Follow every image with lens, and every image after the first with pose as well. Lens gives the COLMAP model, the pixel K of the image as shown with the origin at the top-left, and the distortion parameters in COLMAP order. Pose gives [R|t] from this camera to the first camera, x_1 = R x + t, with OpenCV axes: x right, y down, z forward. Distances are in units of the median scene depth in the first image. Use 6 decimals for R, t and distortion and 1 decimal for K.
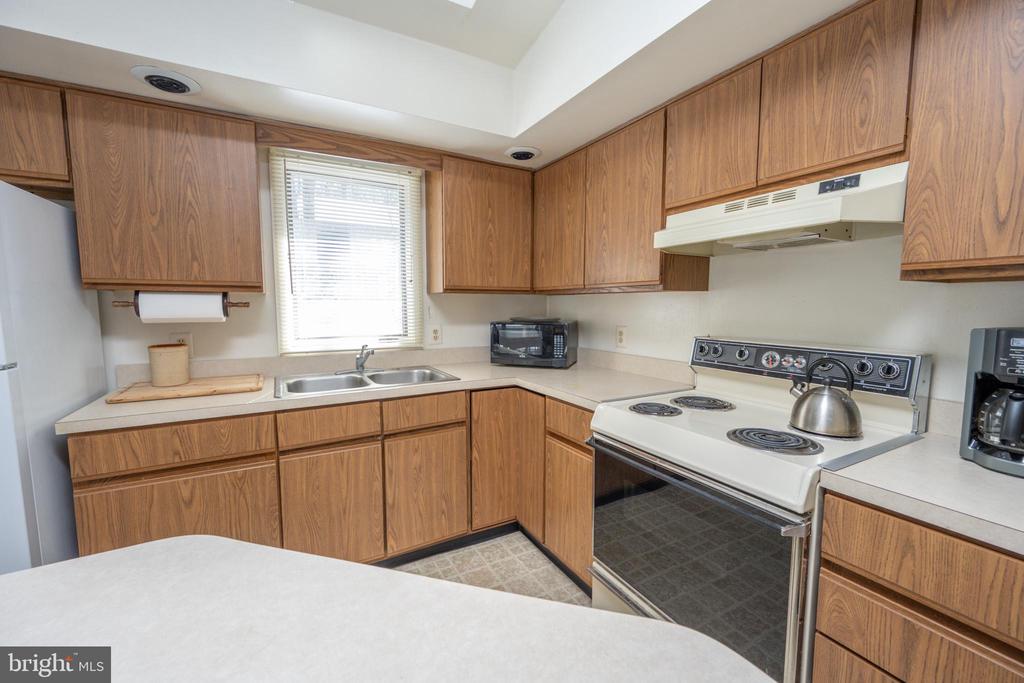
lens RADIAL K [[414.5, 0, 511.8], [0, 414.5, 343.8], [0, 0, 1]] dist [-0.001147, 0.000057]
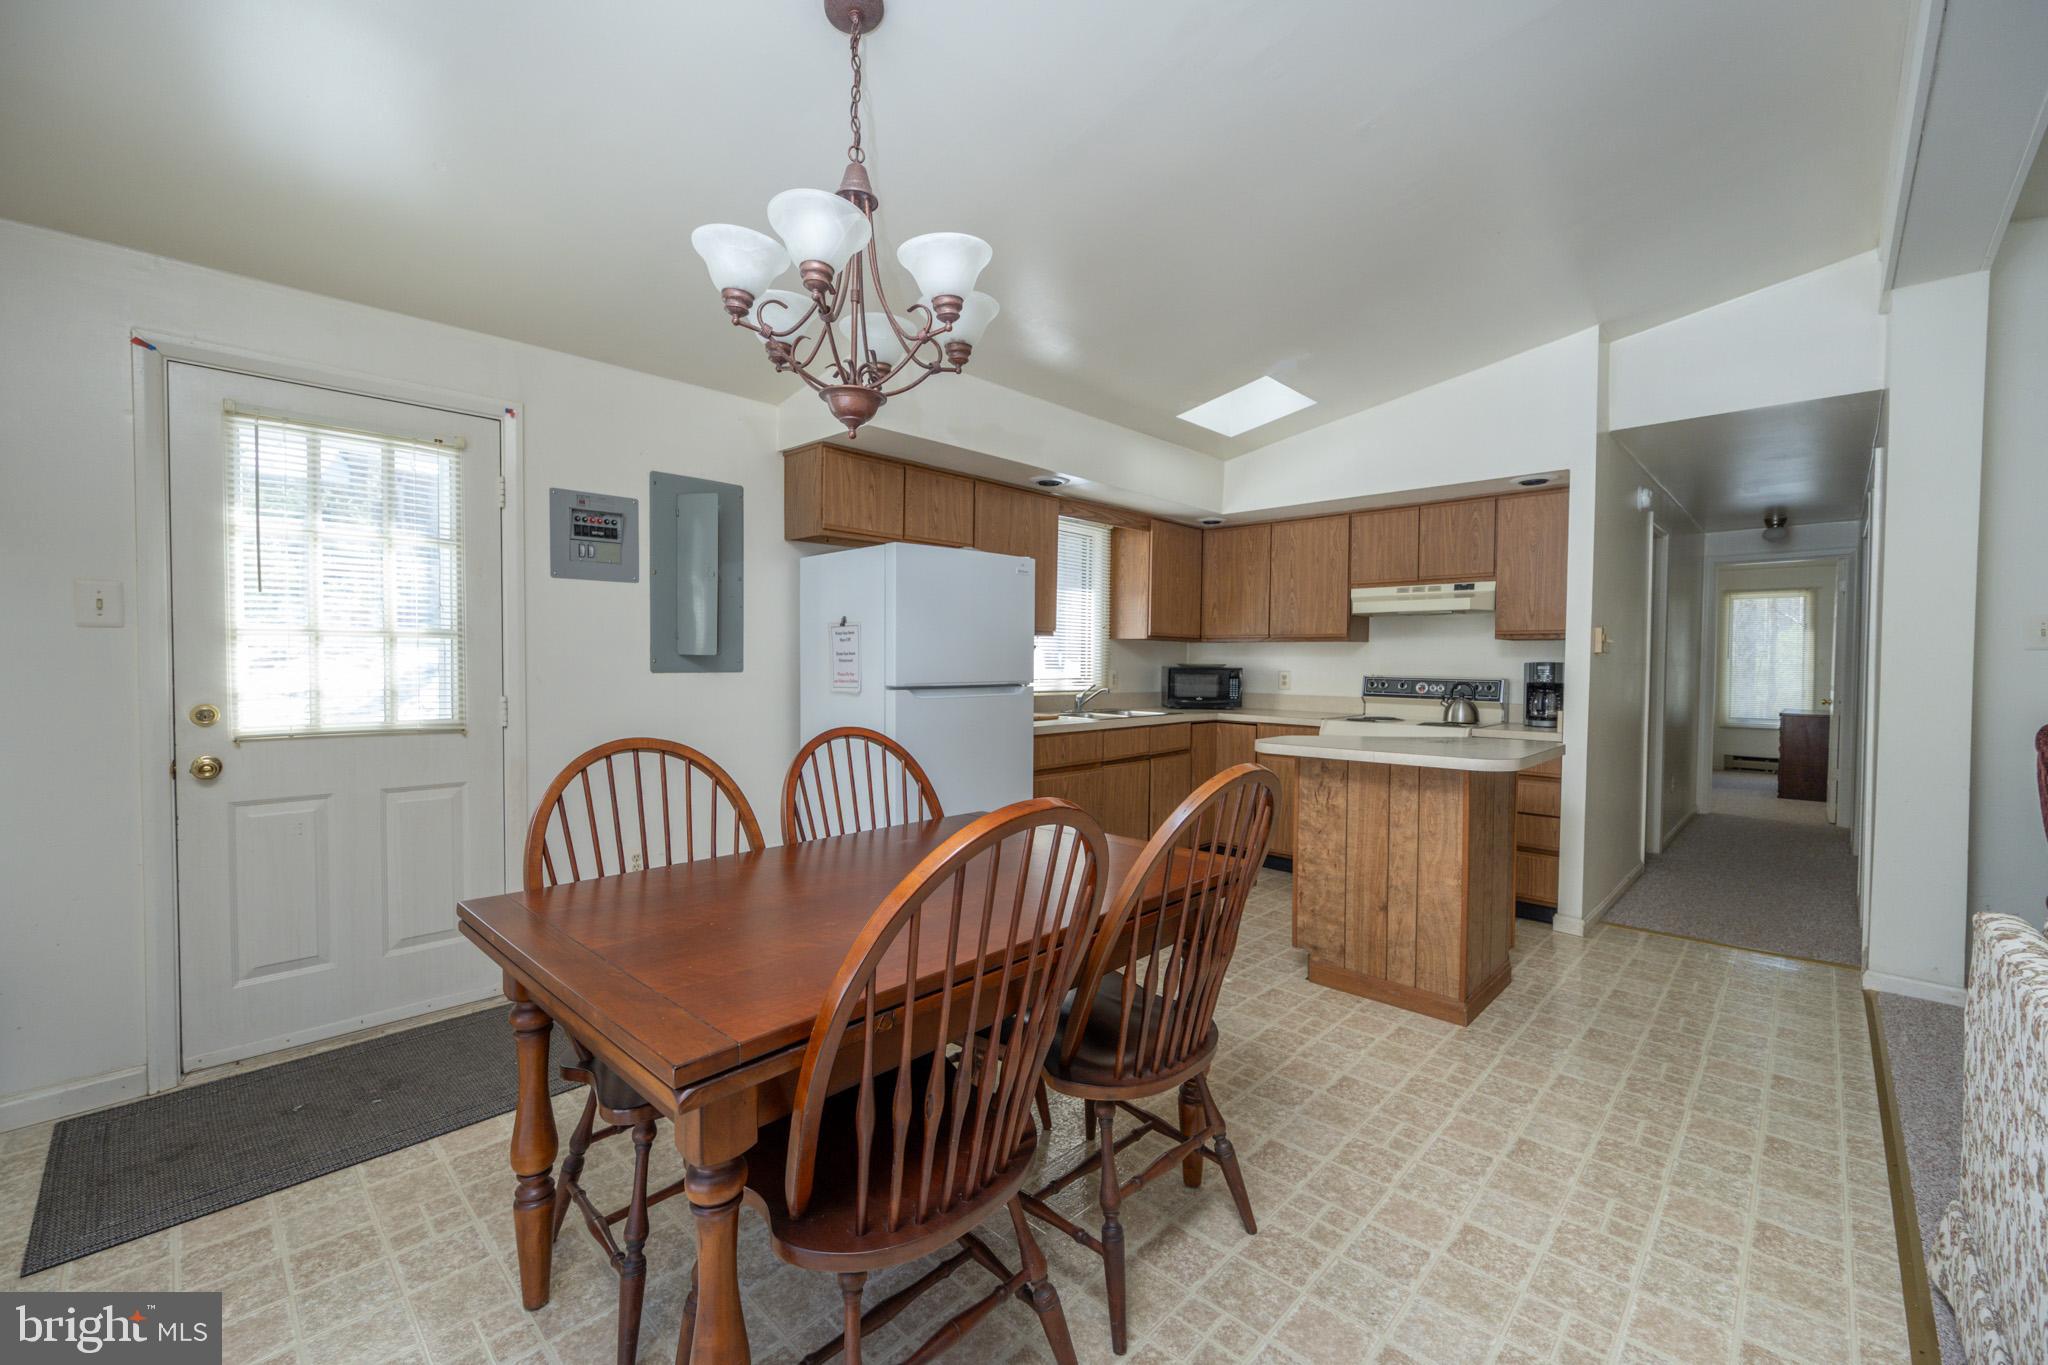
lens RADIAL K [[829.0, 0, 1023.6], [0, 829.0, 687.1], [0, 0, 1]] dist [-0.001147, 0.000057]
pose [[0.957720, 0.001521, 0.287698, -1.502809], [0.016359, 0.998080, -0.059734, 0.175769], [-0.287237, 0.061915, 0.955856, -1.354133]]
